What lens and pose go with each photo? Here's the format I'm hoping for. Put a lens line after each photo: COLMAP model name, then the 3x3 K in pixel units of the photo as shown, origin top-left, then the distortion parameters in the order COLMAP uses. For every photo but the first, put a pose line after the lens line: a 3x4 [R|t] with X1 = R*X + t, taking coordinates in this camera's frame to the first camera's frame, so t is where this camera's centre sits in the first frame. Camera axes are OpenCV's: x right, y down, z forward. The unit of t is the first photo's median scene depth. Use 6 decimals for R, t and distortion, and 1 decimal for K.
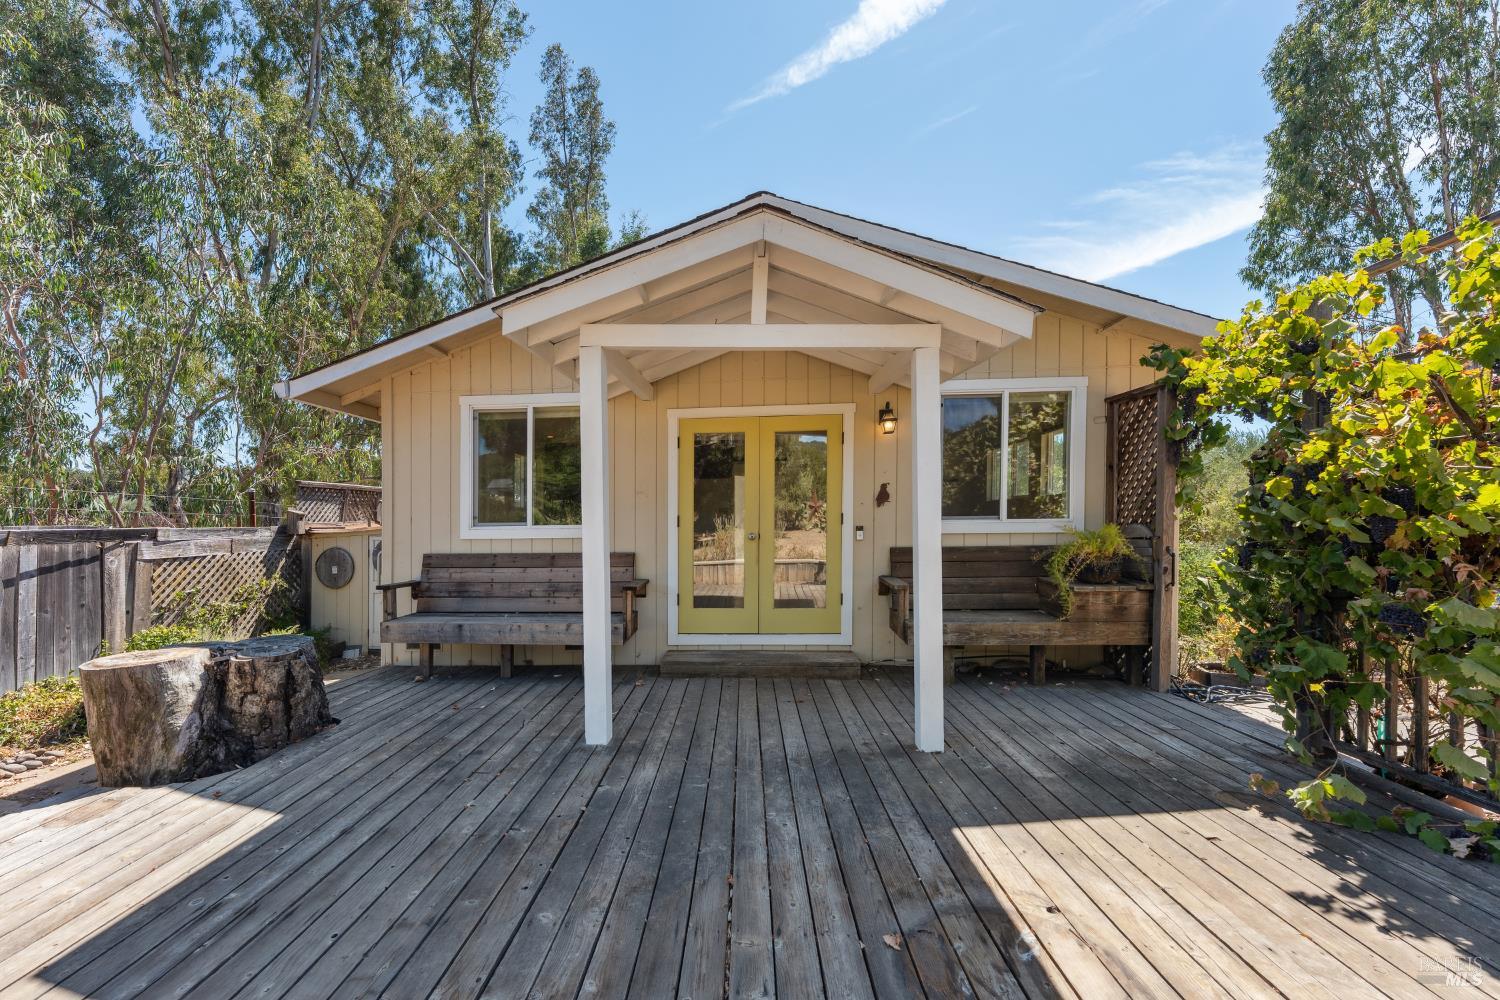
lens RADIAL K [[610.7, 0, 750.0], [0, 610.7, 500.0], [0, 0, 1]] dist [0.078098, -0.000016]
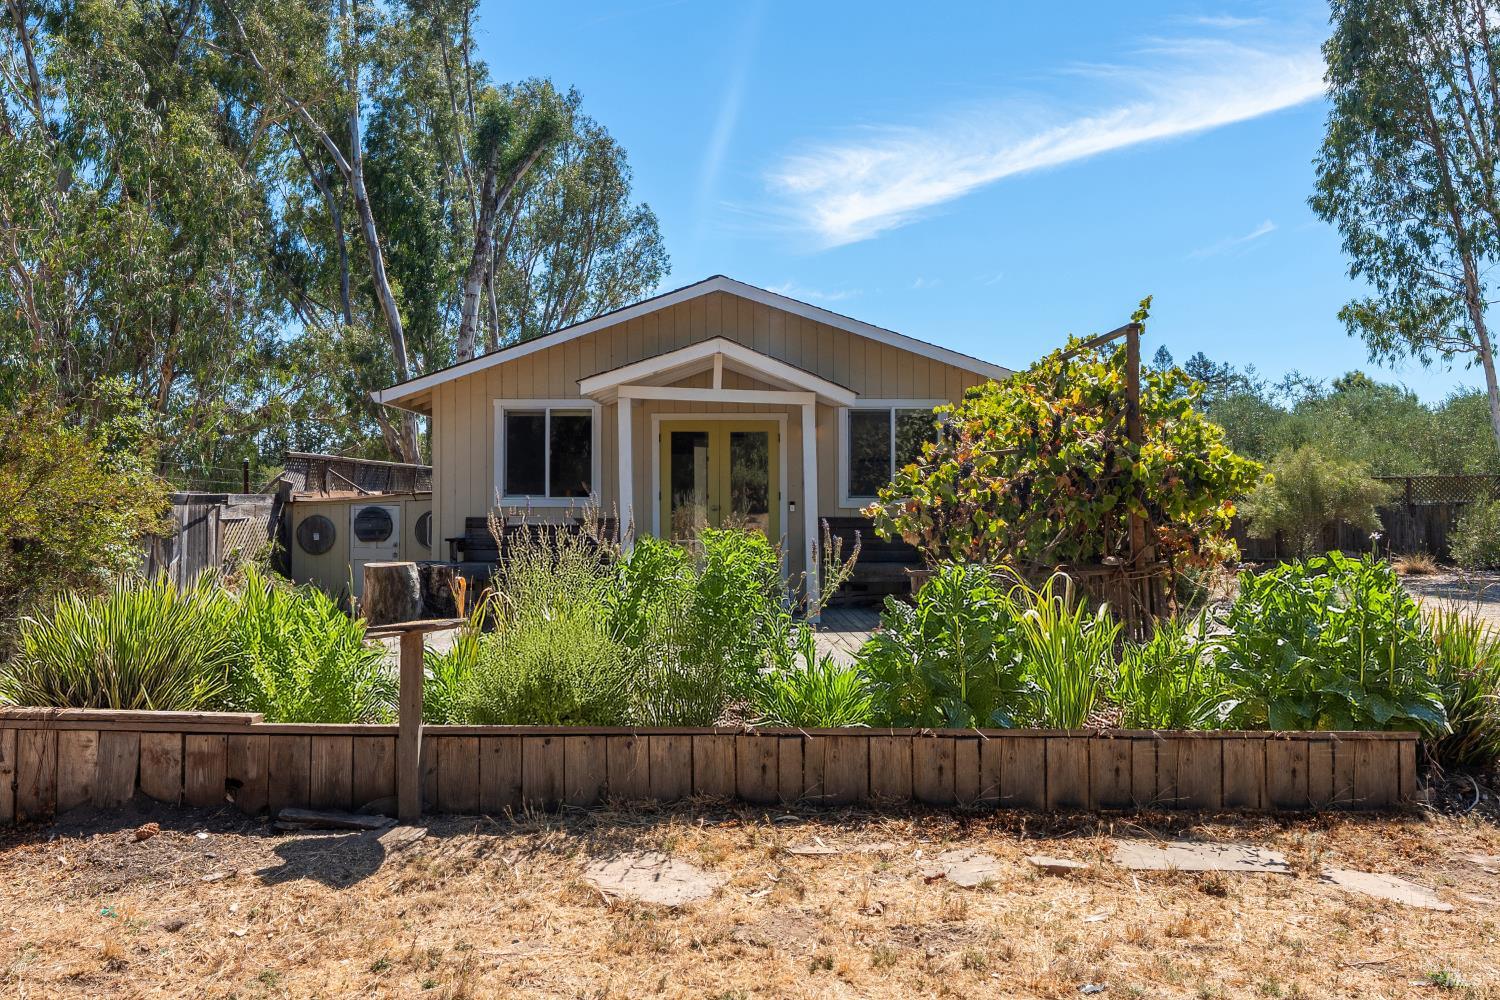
lens RADIAL K [[1125.1, 0, 750.0], [0, 1125.1, 500.0], [0, 0, 1]] dist [-0.000016, -0.000062]
pose [[0.999184, 0.013106, 0.038217, -0.011119], [-0.014607, 0.999122, 0.039255, -0.046645], [-0.037669, -0.039781, 0.998498, -1.222476]]
